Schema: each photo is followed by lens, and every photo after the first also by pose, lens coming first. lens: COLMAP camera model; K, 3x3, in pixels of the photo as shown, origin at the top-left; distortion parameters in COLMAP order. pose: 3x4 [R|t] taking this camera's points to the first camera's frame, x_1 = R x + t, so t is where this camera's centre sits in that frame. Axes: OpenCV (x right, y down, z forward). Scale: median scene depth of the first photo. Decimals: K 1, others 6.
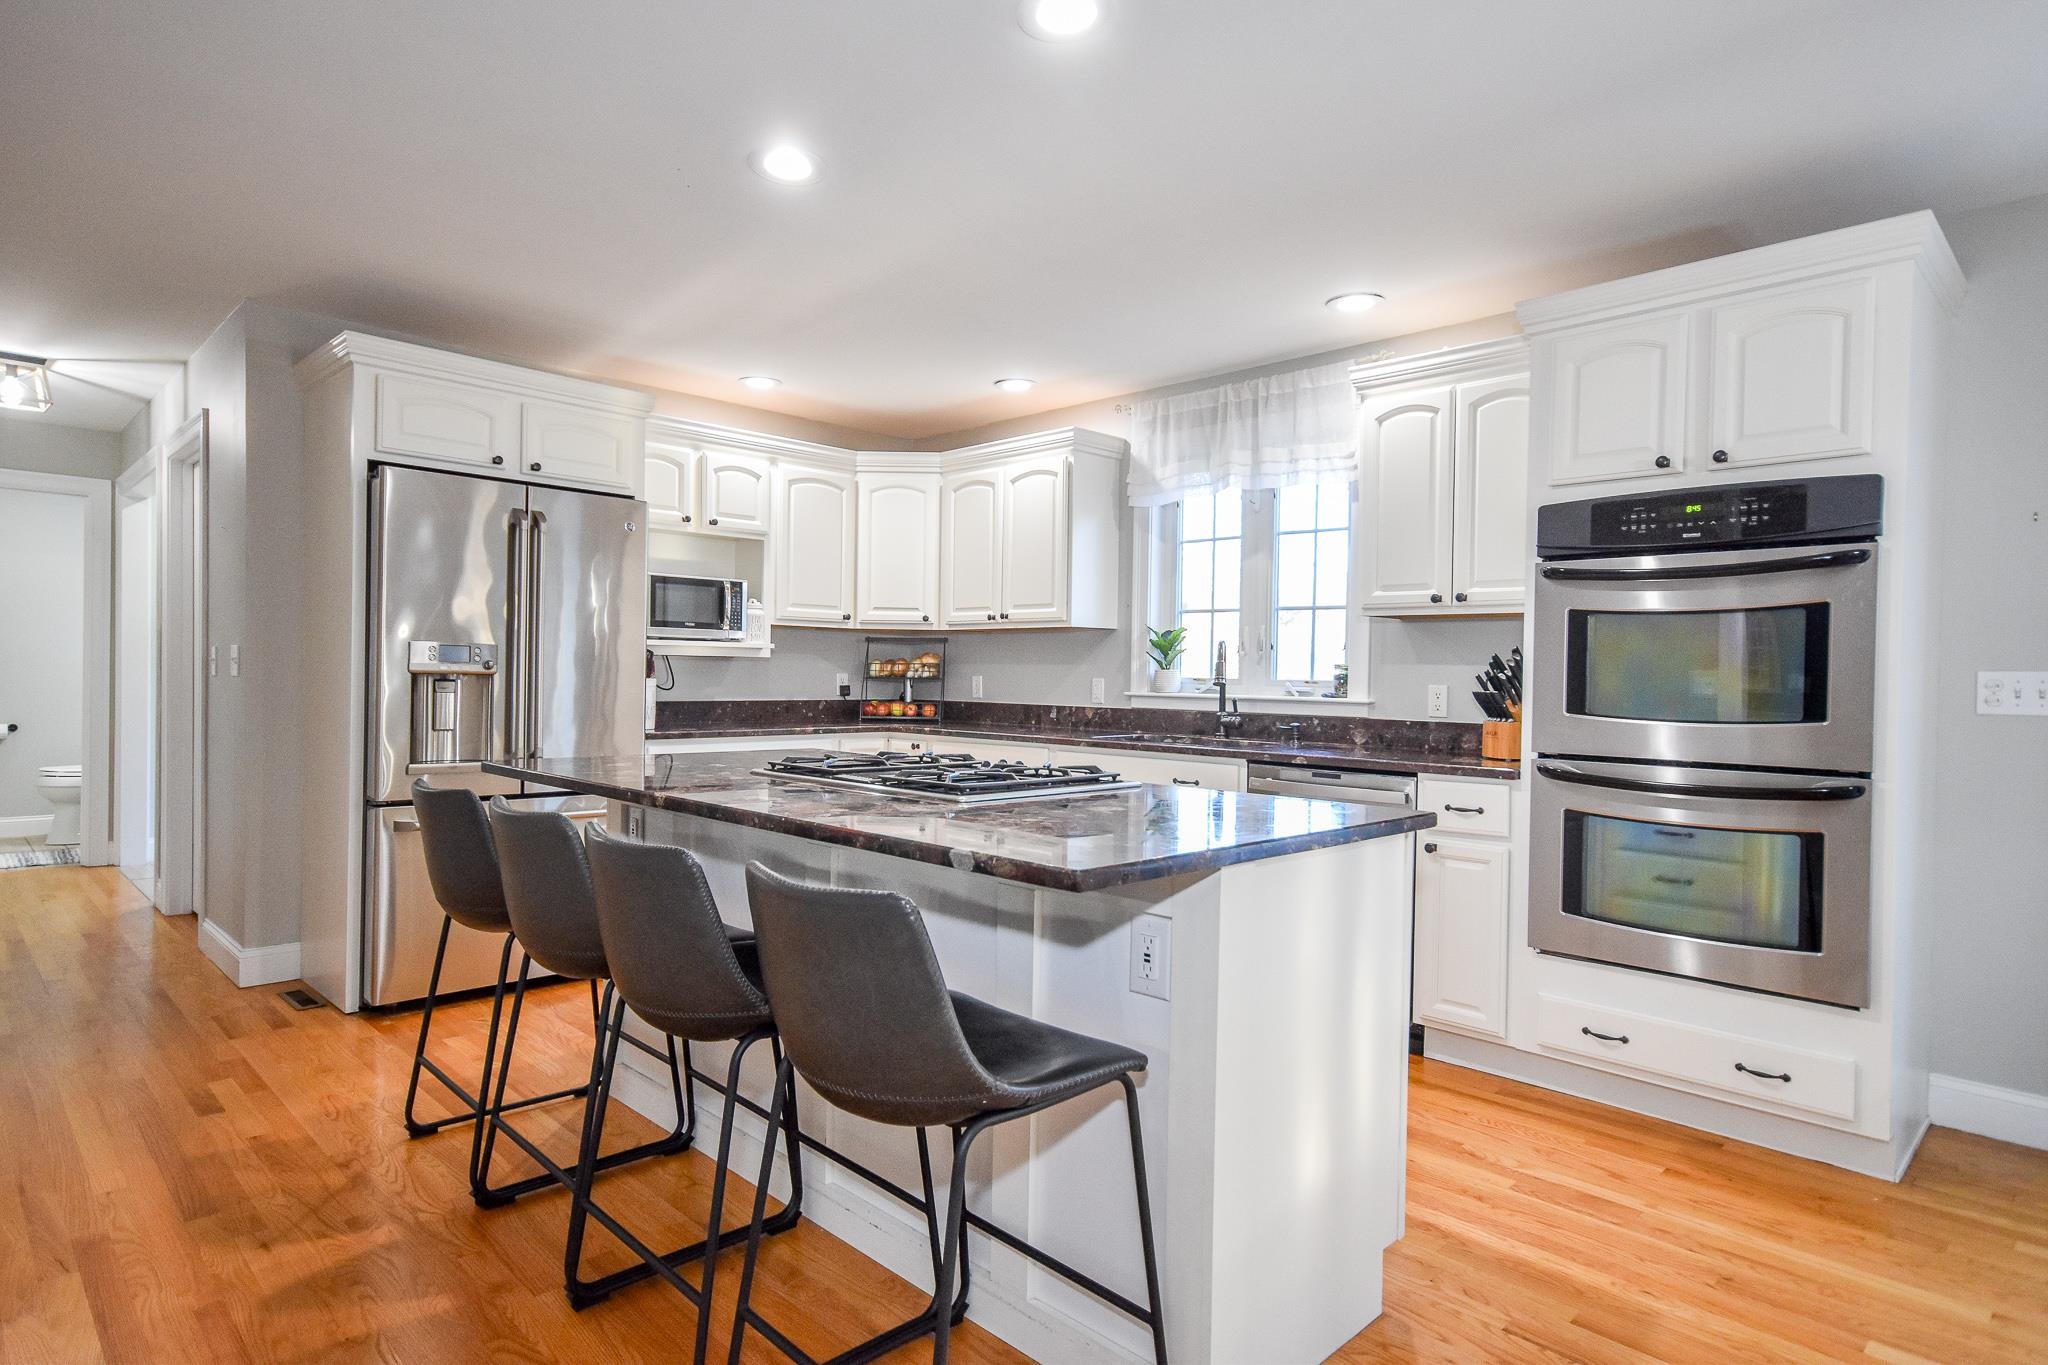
lens RADIAL K [[1110.9, 0, 1024.0], [0, 1110.9, 682.5], [0, 0, 1]] dist [-0.002960, -0.000212]
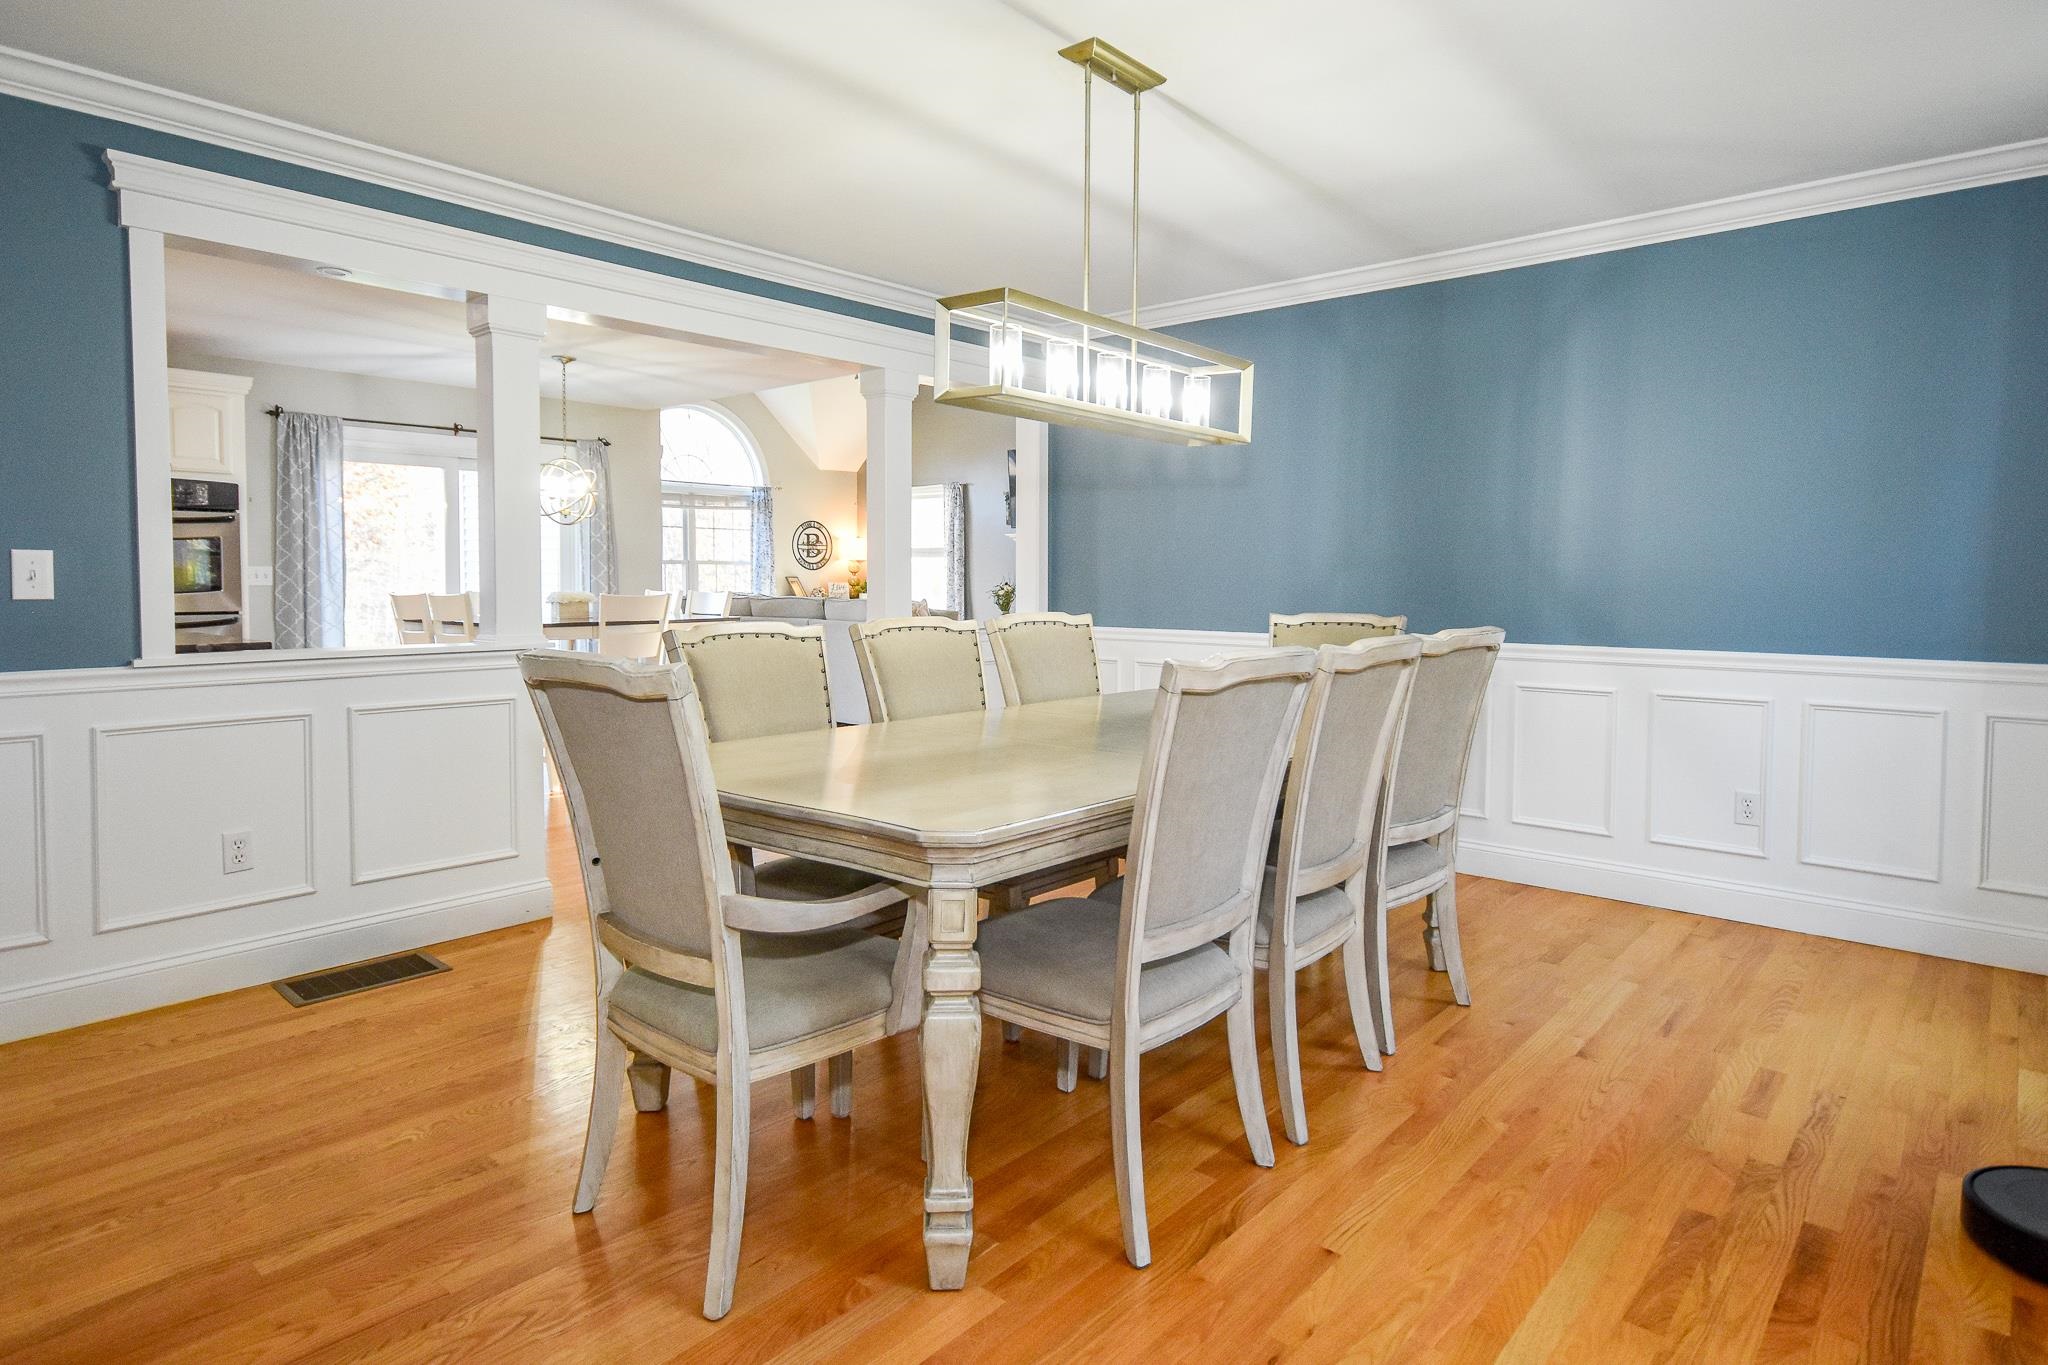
lens RADIAL K [[1140.5, 0, 1015.4], [0, 1140.5, 683.9], [0, 0, 1]] dist [-0.000593, -0.000221]
pose [[-0.073399, -0.109936, 0.991225, -0.969467], [0.002025, 0.993887, 0.110381, -0.016150], [-0.997301, 0.010109, -0.072728, -0.252374]]
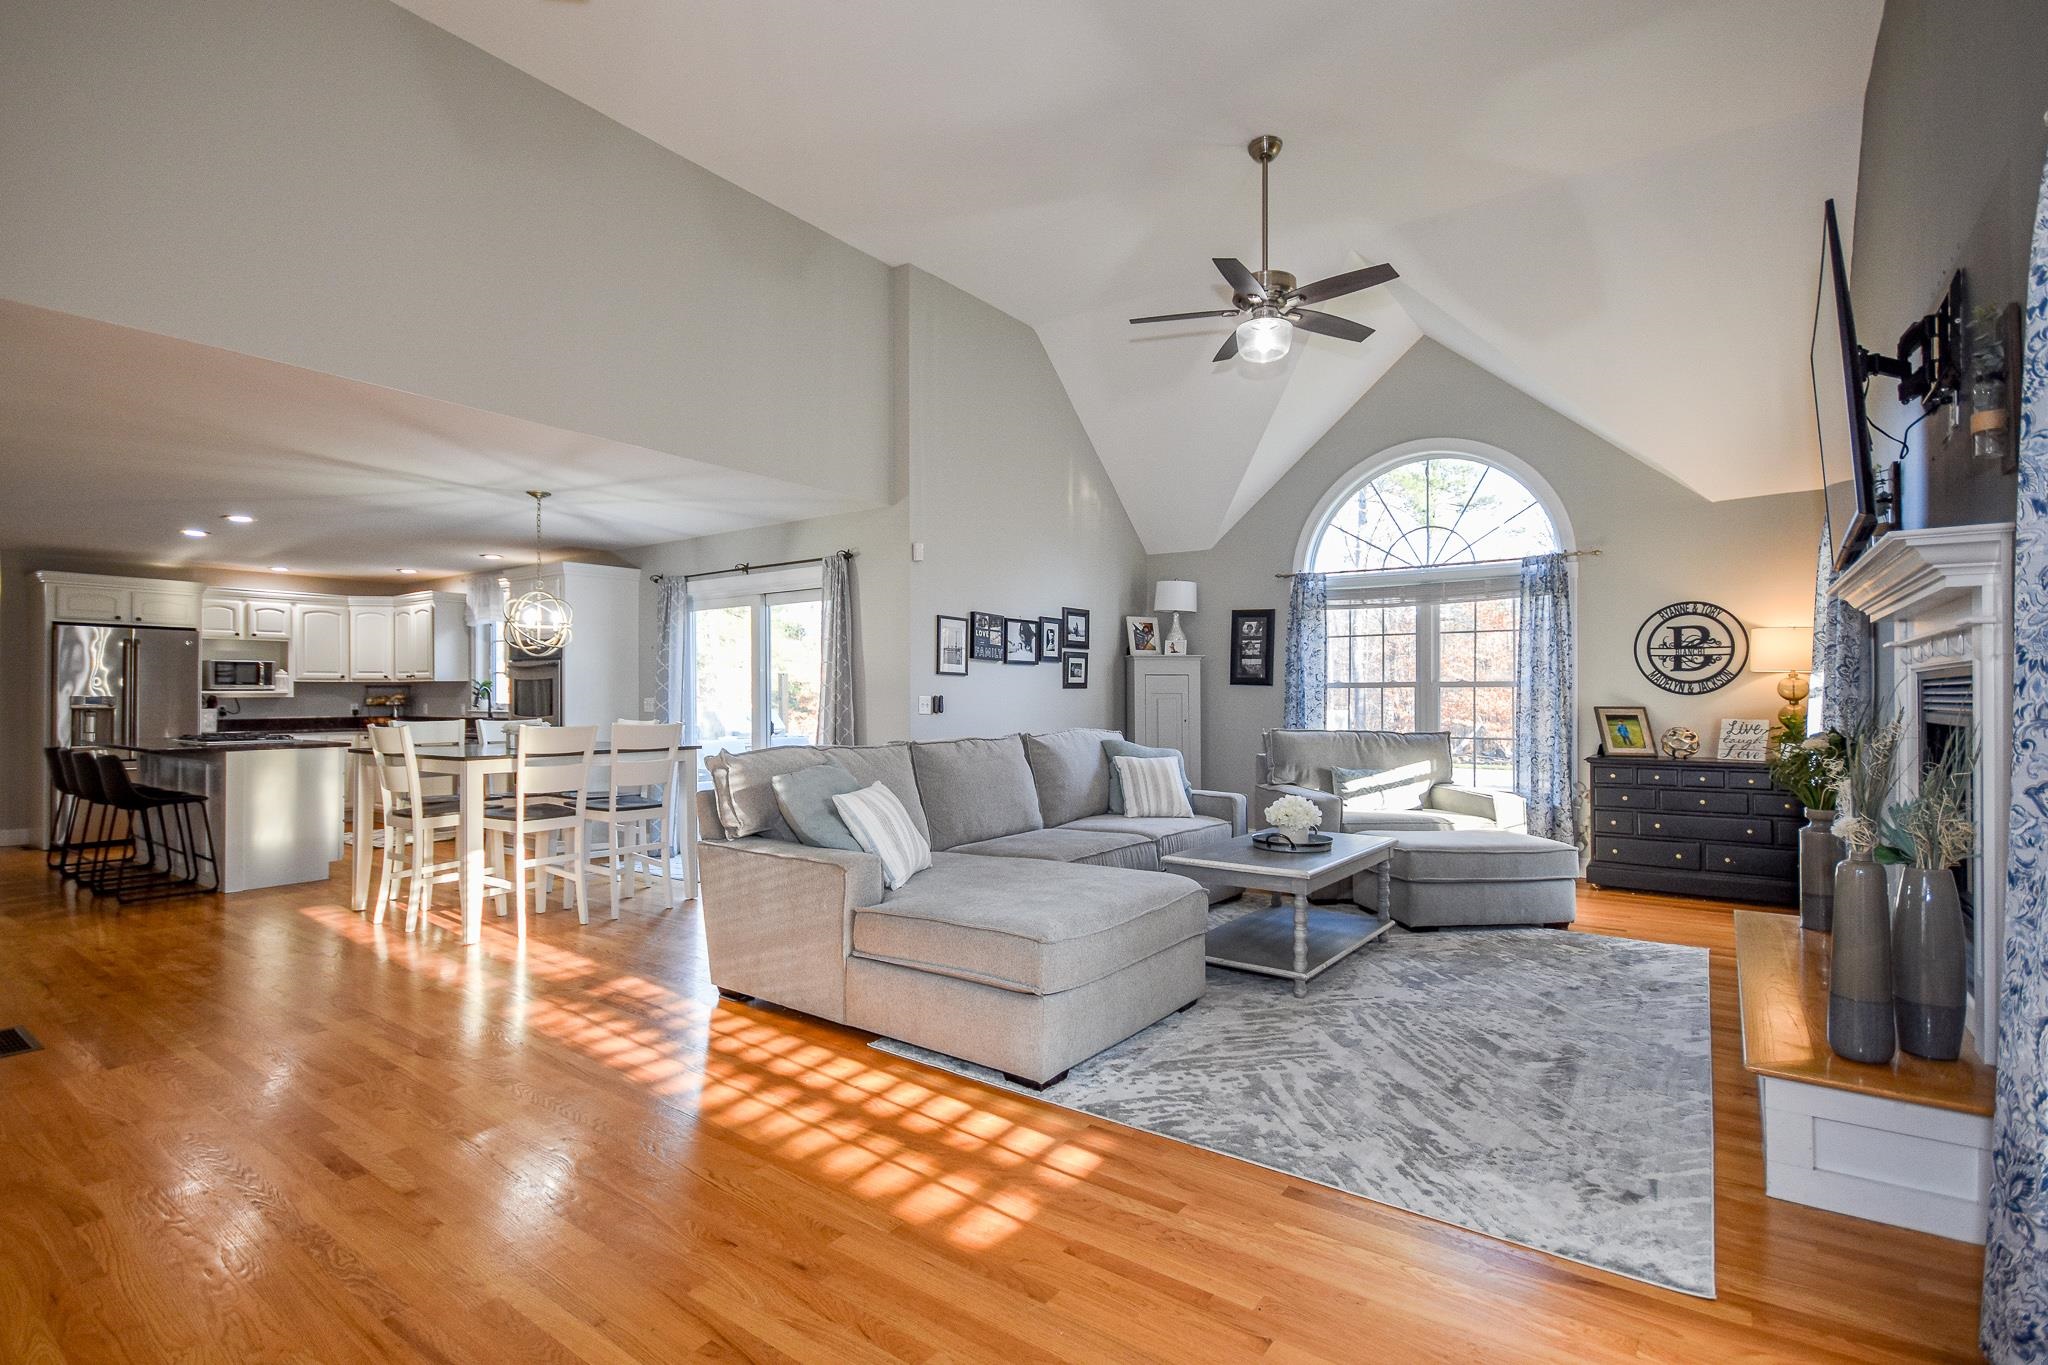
lens RADIAL K [[954.7, 0, 1024.0], [0, 954.7, 682.5], [0, 0, 1]] dist [0.003466, -0.012020]
pose [[0.985938, -0.015394, 0.166399, 0.878753], [0.018173, 0.999719, -0.015192, 0.002038], [-0.166118, 0.018002, 0.985942, -1.054773]]
